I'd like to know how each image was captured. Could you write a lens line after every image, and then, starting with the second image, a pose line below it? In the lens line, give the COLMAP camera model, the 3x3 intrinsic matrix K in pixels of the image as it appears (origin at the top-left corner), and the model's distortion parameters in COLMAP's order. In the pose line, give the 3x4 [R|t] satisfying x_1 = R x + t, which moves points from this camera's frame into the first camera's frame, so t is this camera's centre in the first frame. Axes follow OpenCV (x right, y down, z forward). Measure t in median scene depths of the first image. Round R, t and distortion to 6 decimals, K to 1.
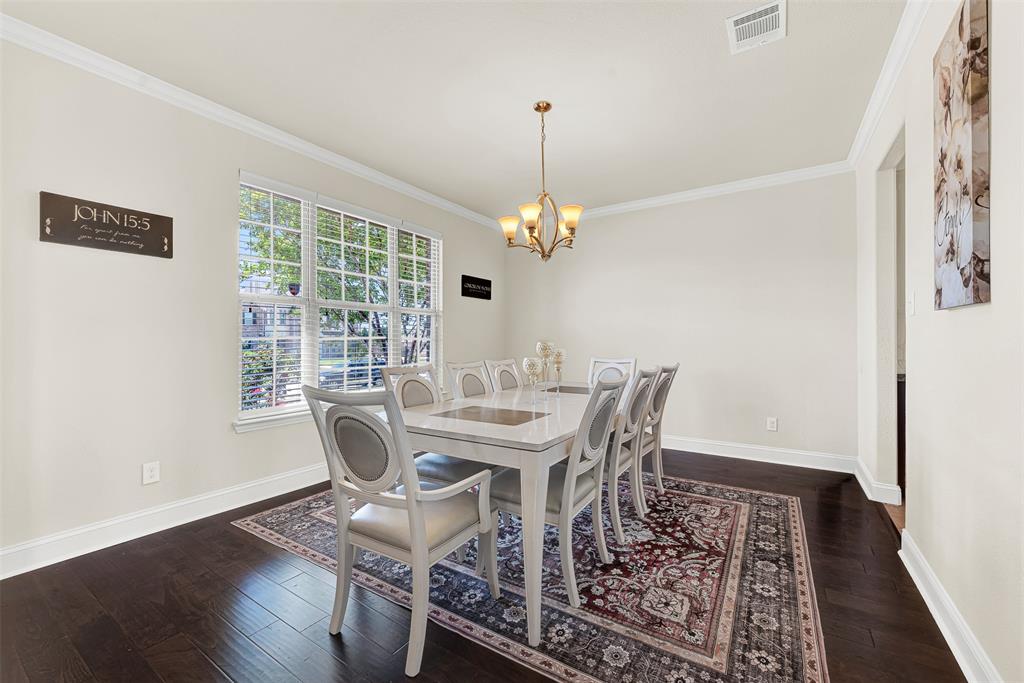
lens RADIAL K [[416.6, 0, 511.0], [0, 416.6, 345.7], [0, 0, 1]] dist [-0.000250, -0.001062]
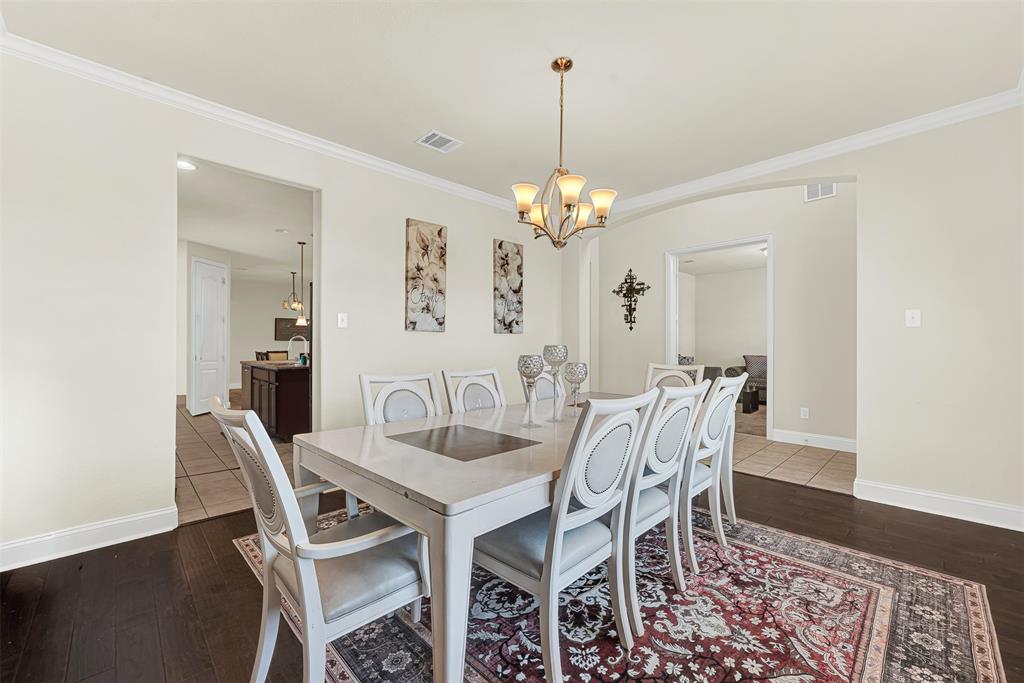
lens RADIAL K [[416.6, 0, 511.0], [0, 416.6, 334.3], [0, 0, 1]] dist [-0.000250, -0.001062]
pose [[0.974590, -0.007370, -0.223876, 0.149589], [0.000420, 0.999517, -0.031075, -0.003734], [0.223996, 0.030191, 0.974122, 0.237853]]
